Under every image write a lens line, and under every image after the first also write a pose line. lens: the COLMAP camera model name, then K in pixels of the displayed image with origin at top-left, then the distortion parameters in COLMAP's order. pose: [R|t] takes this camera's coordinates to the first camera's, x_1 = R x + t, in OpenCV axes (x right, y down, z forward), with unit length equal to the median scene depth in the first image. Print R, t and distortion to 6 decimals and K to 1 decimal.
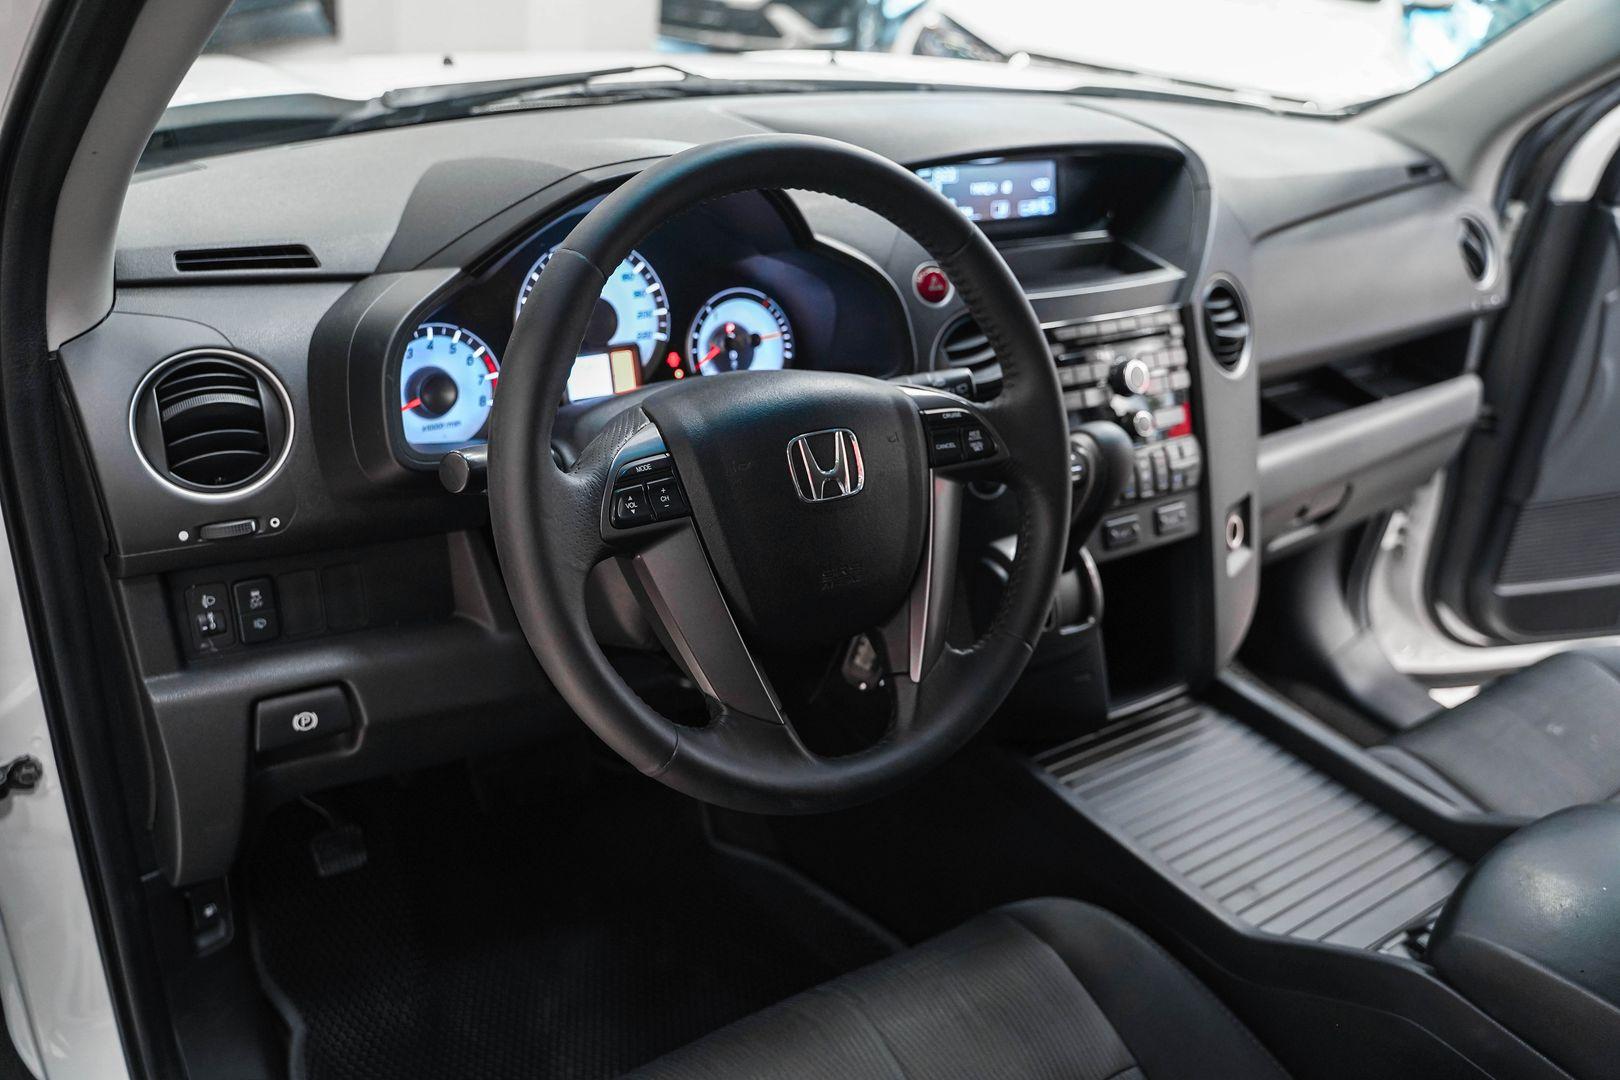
lens RADIAL K [[1293.7, 0, 818.9], [0, 1293.7, 543.0], [0, 0, 1]] dist [-0.079384, -0.001131]
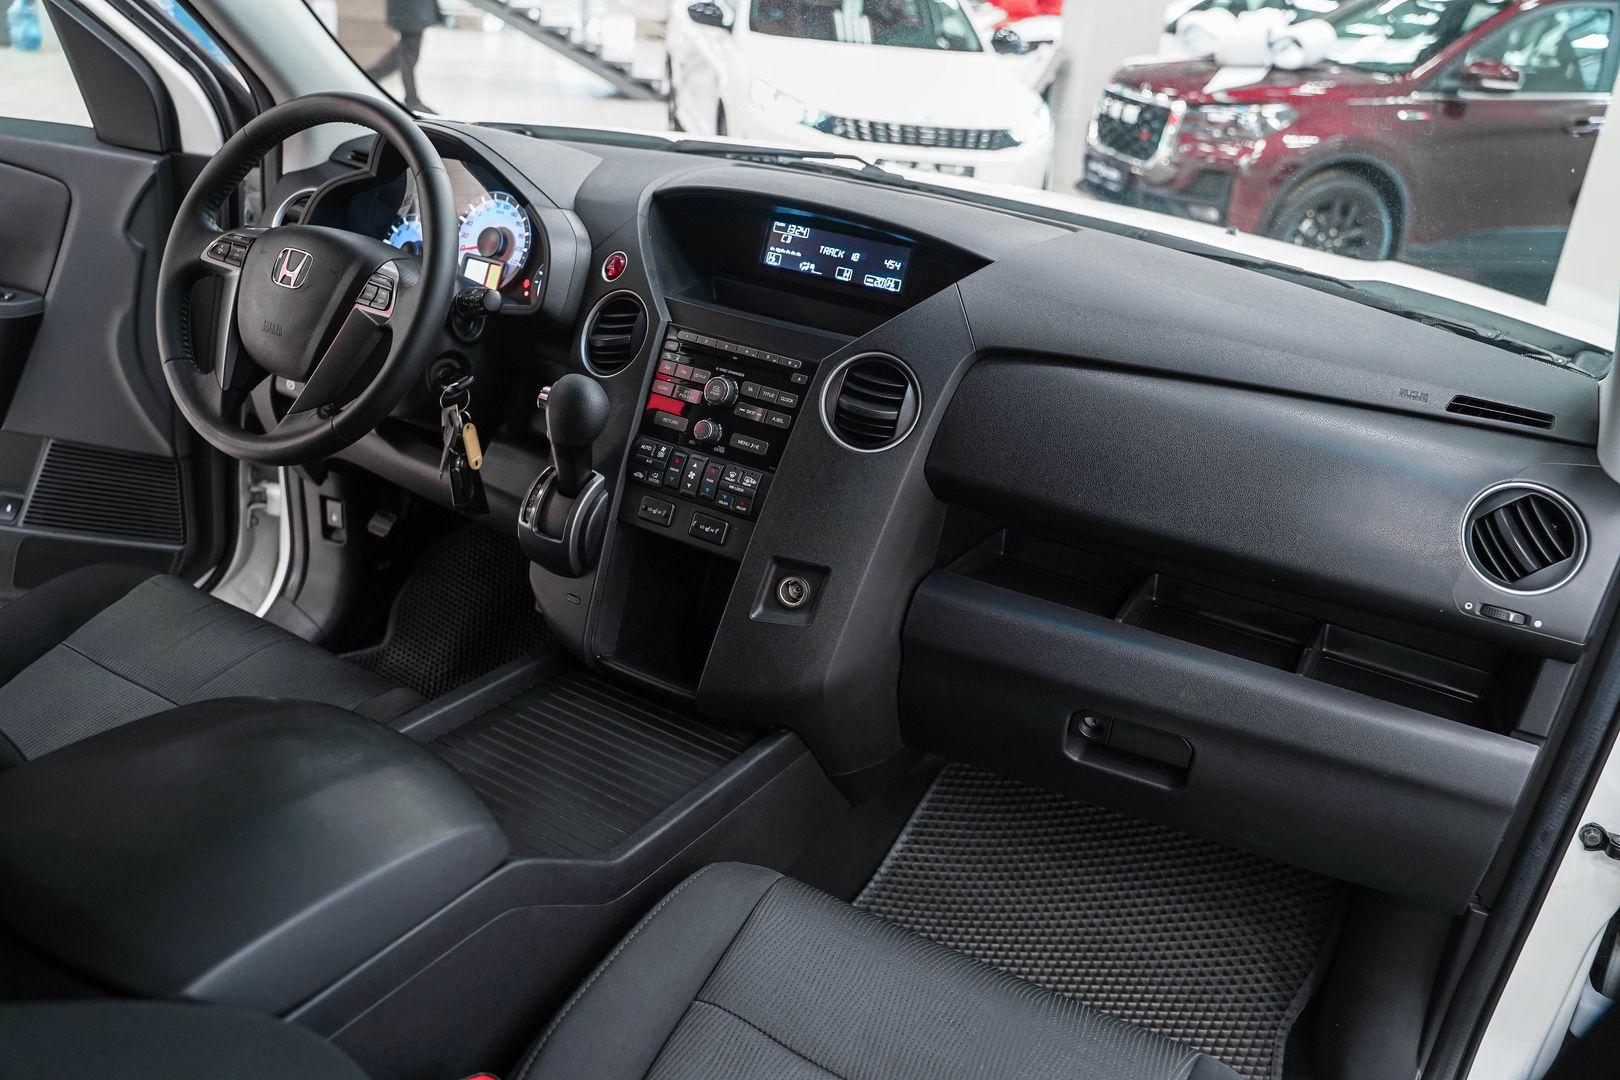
lens RADIAL K [[1329.9, 0, 811.9], [0, 1329.9, 538.4], [0, 0, 1]] dist [-0.102765, 0.068734]
pose [[0.440606, 0.317459, -0.839694, 1.433232], [-0.478286, 0.874582, 0.079682, -0.163441], [0.759677, 0.366506, 0.537182, 0.527493]]
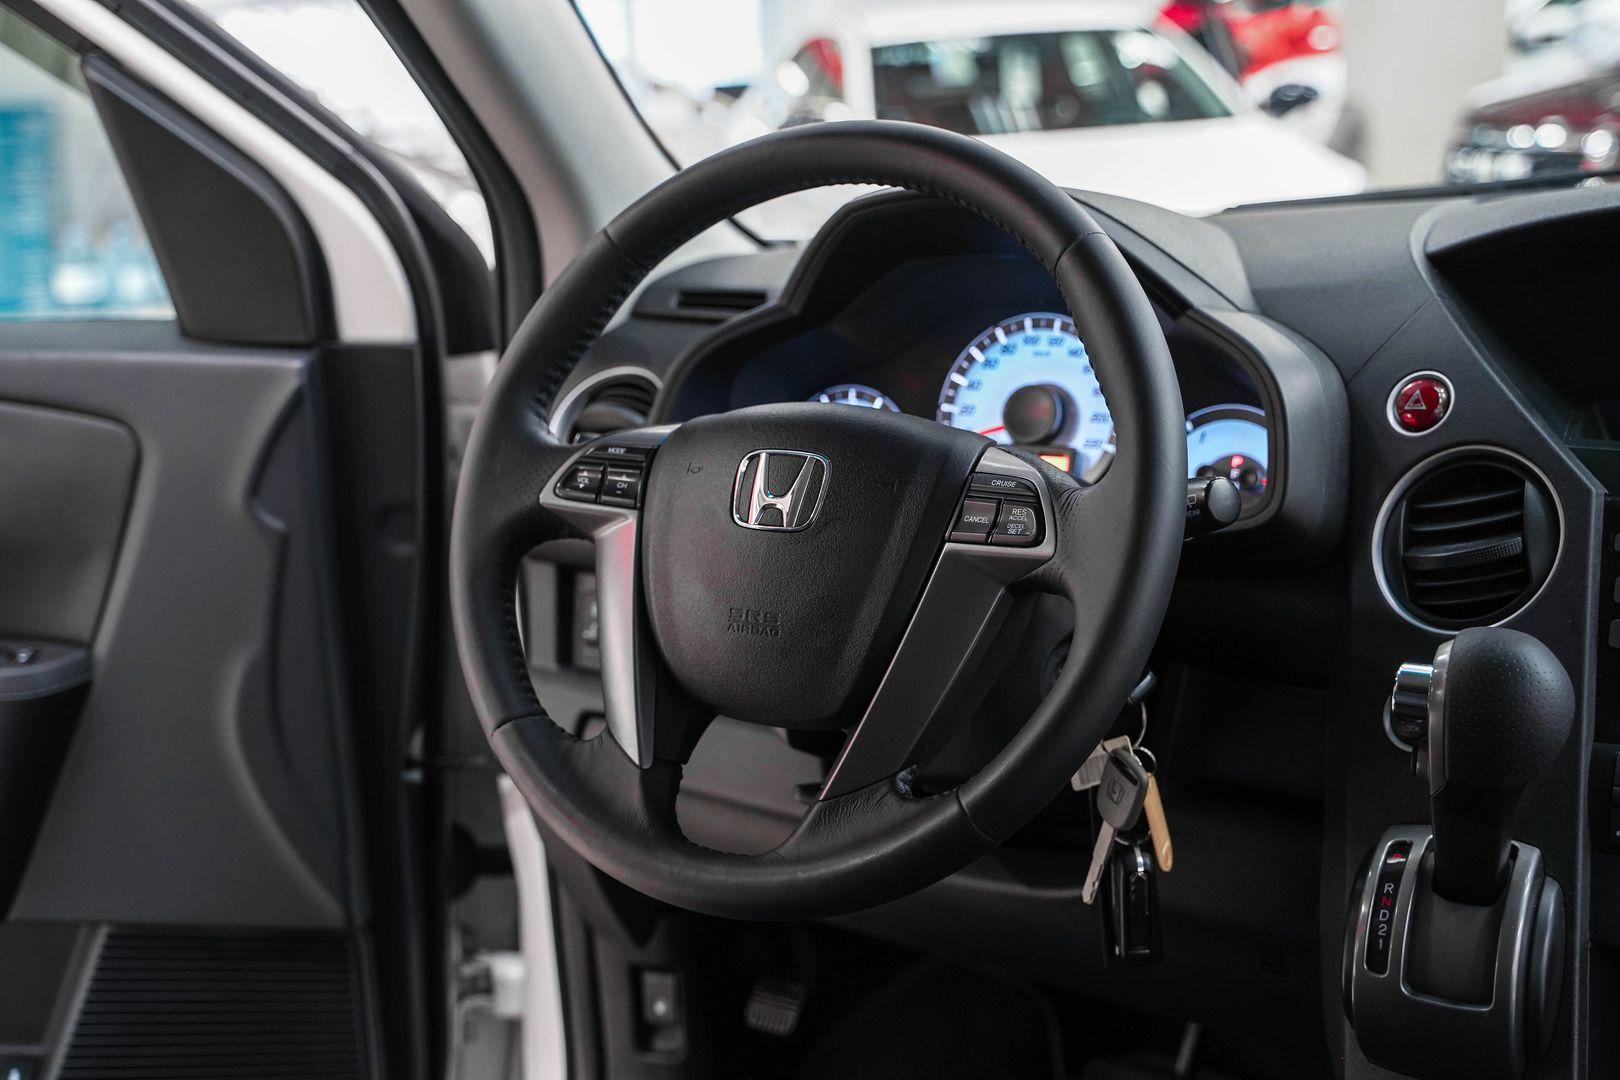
lens RADIAL K [[2020.8, 0, 801.6], [0, 2020.8, 552.3], [0, 0, 1]] dist [0.040258, 0.000000]
pose [[0.417192, 0.096763, -0.903652, 0.880210], [-0.353594, 0.933254, -0.063313, 0.038794], [0.837211, 0.345940, 0.423561, 0.350207]]
